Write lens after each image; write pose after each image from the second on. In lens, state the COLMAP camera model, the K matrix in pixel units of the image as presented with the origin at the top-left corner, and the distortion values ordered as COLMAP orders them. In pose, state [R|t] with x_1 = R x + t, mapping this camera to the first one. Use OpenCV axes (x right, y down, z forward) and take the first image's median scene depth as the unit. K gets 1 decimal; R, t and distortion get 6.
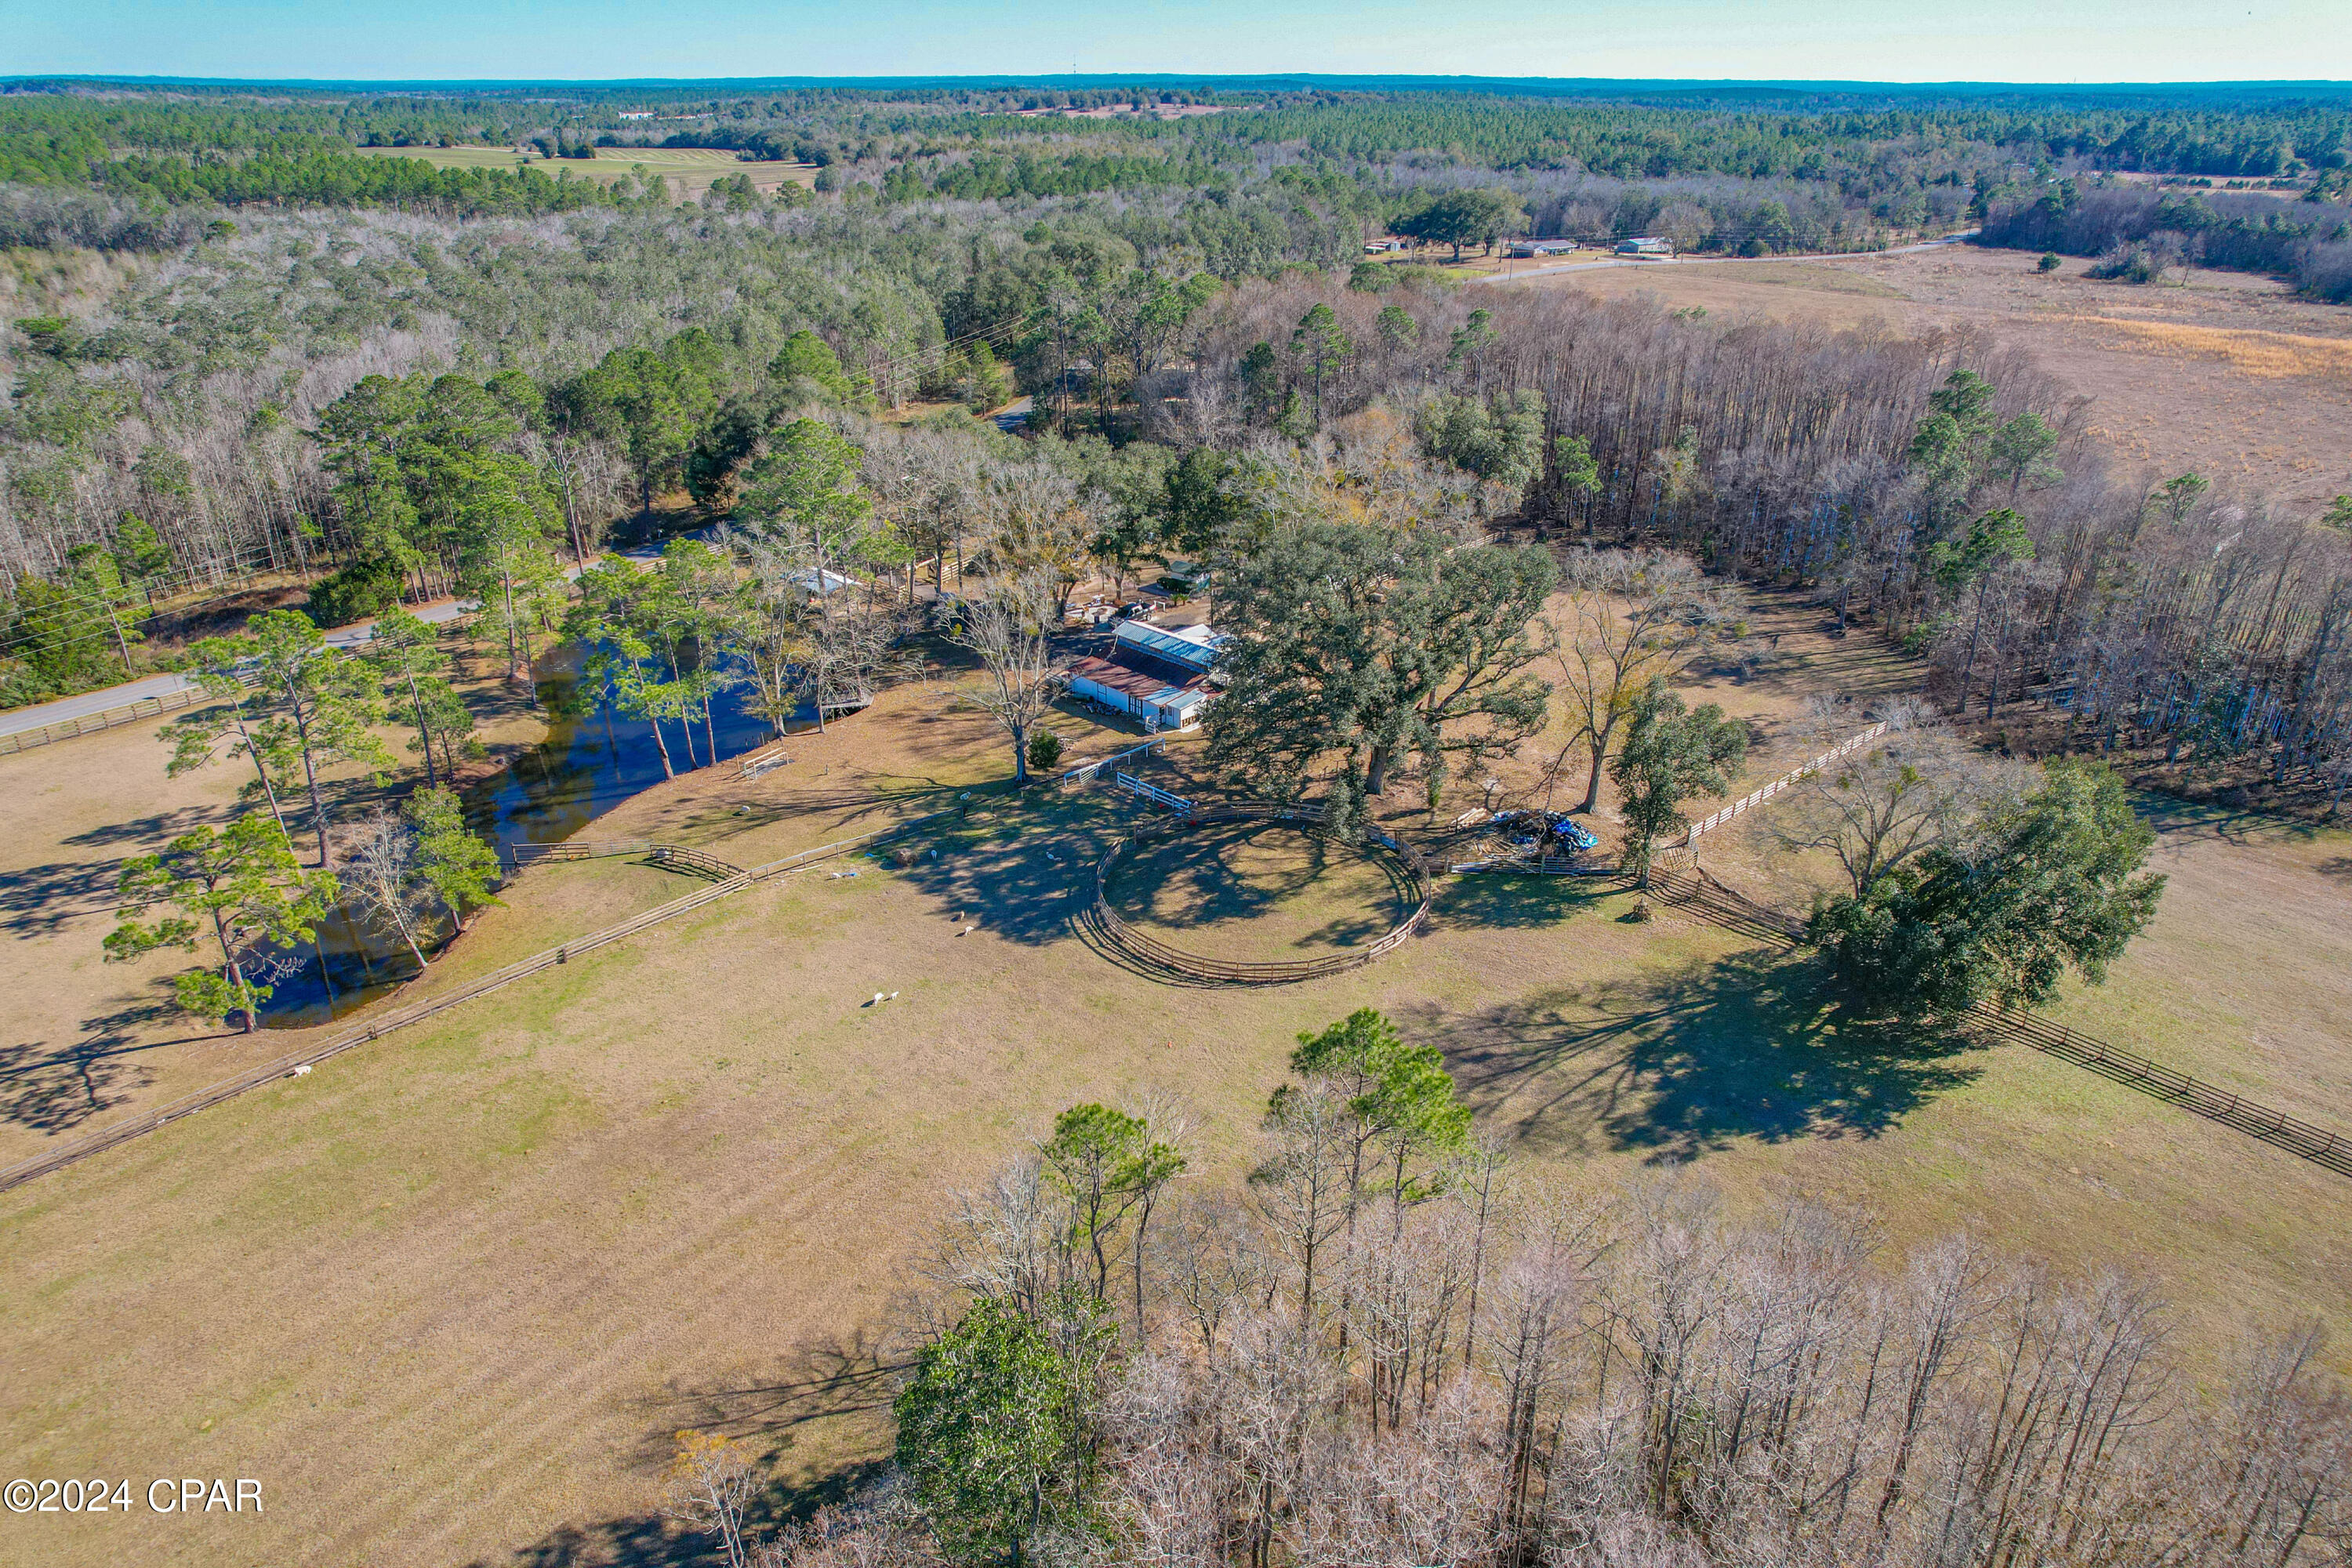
lens RADIAL K [[1514.8, 0, 1184.2], [0, 1514.8, 778.0], [0, 0, 1]] dist [-0.074568, 0.067463]
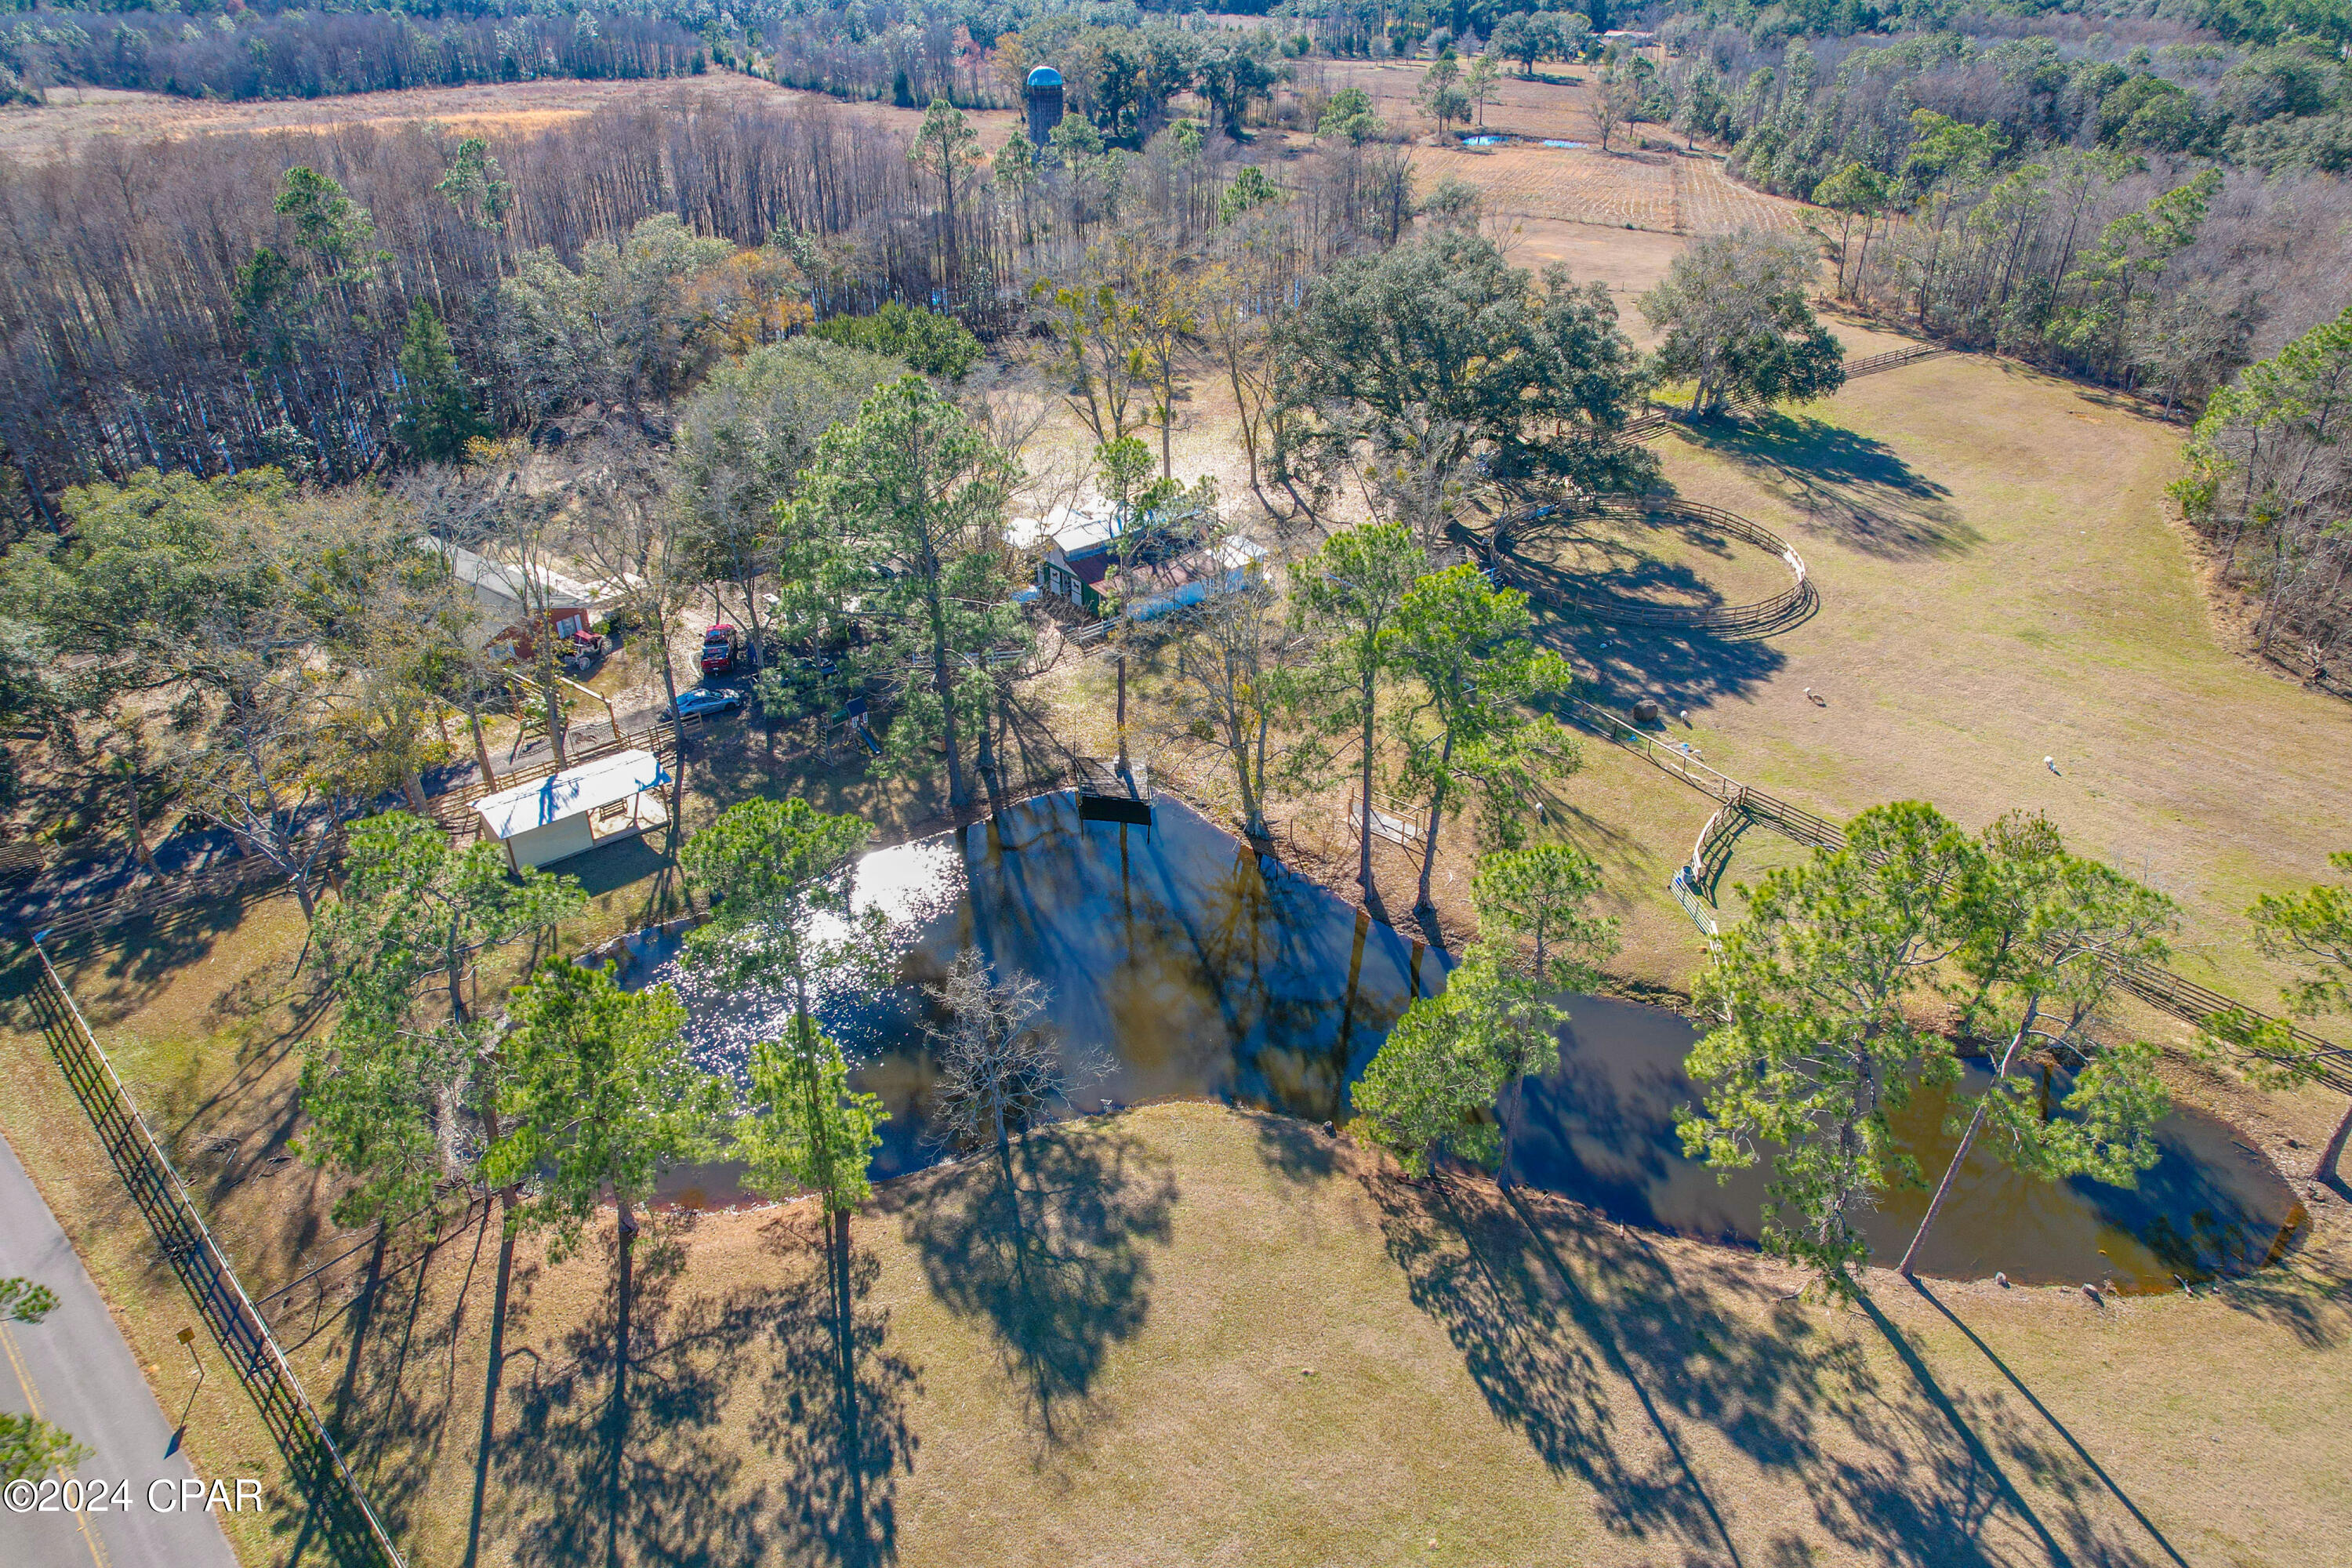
lens RADIAL K [[1514.8, 0, 1190.2], [0, 1514.8, 793.2], [0, 0, 1]] dist [-0.074568, 0.067463]
pose [[0.095437, -0.508422, 0.855803, -1.013520], [0.421369, 0.799537, 0.428005, -0.403011], [-0.901853, 0.319762, 0.290539, 1.057761]]
